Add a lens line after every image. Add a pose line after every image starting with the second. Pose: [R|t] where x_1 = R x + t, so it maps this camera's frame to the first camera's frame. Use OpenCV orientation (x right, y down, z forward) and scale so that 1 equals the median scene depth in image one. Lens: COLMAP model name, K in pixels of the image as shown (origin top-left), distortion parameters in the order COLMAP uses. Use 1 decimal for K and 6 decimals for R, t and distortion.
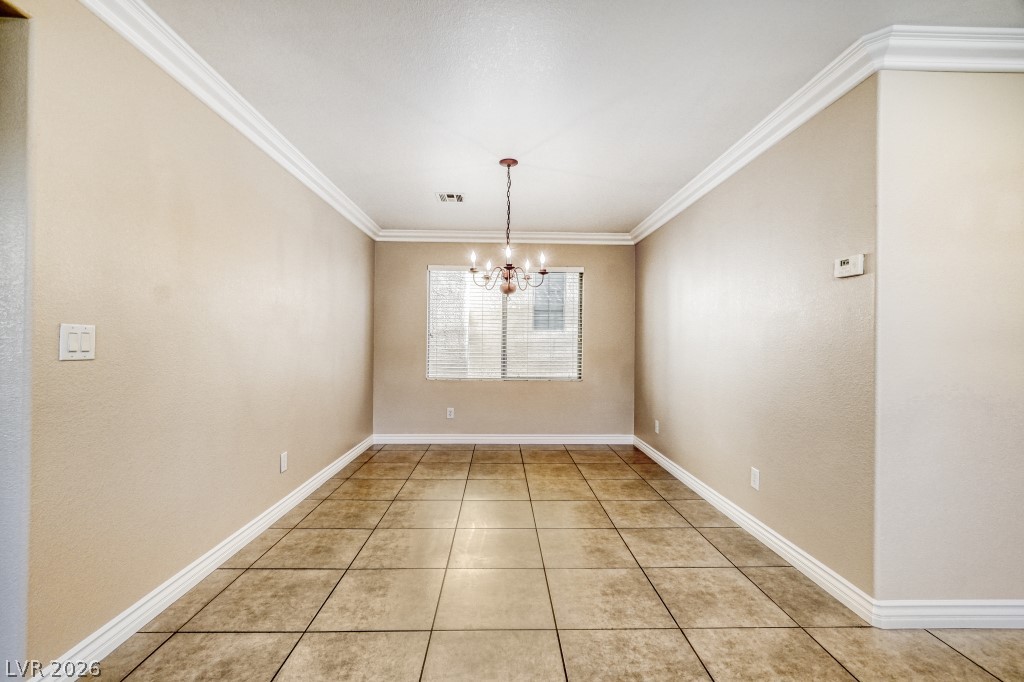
lens RADIAL K [[448.1, 0, 512.2], [0, 448.1, 341.7], [0, 0, 1]] dist [-0.010927, 0.004232]
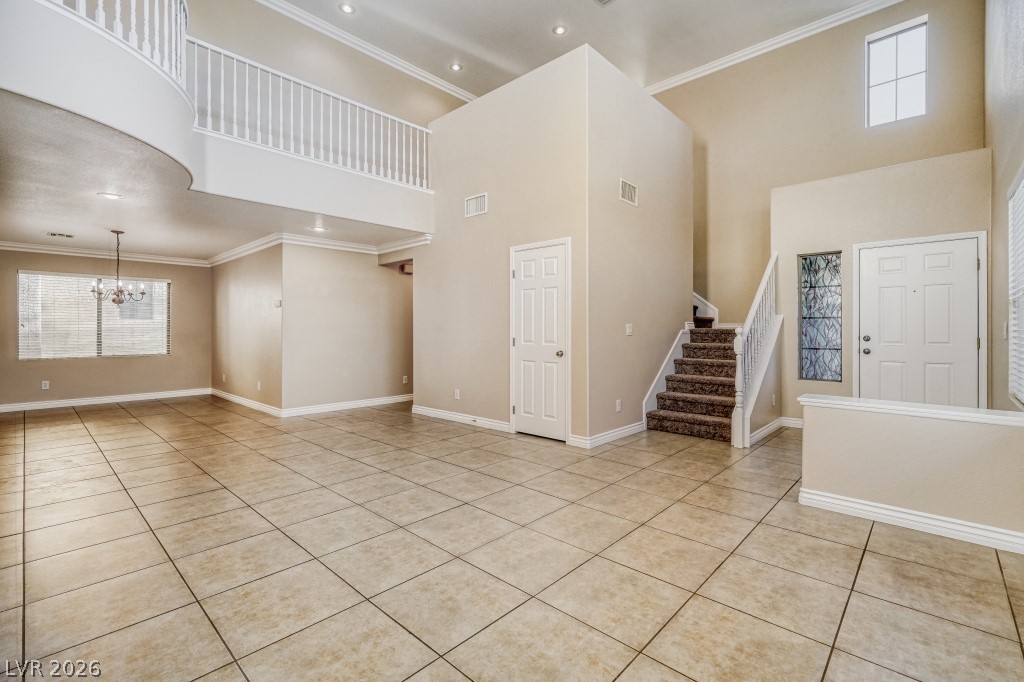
lens RADIAL K [[448.1, 0, 512.2], [0, 448.1, 331.5], [0, 0, 1]] dist [-0.010927, 0.004232]
pose [[0.697207, -0.011277, 0.716782, -0.117385], [0.006254, 0.999934, 0.009649, 0.000298], [-0.716843, -0.002244, 0.697231, -0.869514]]
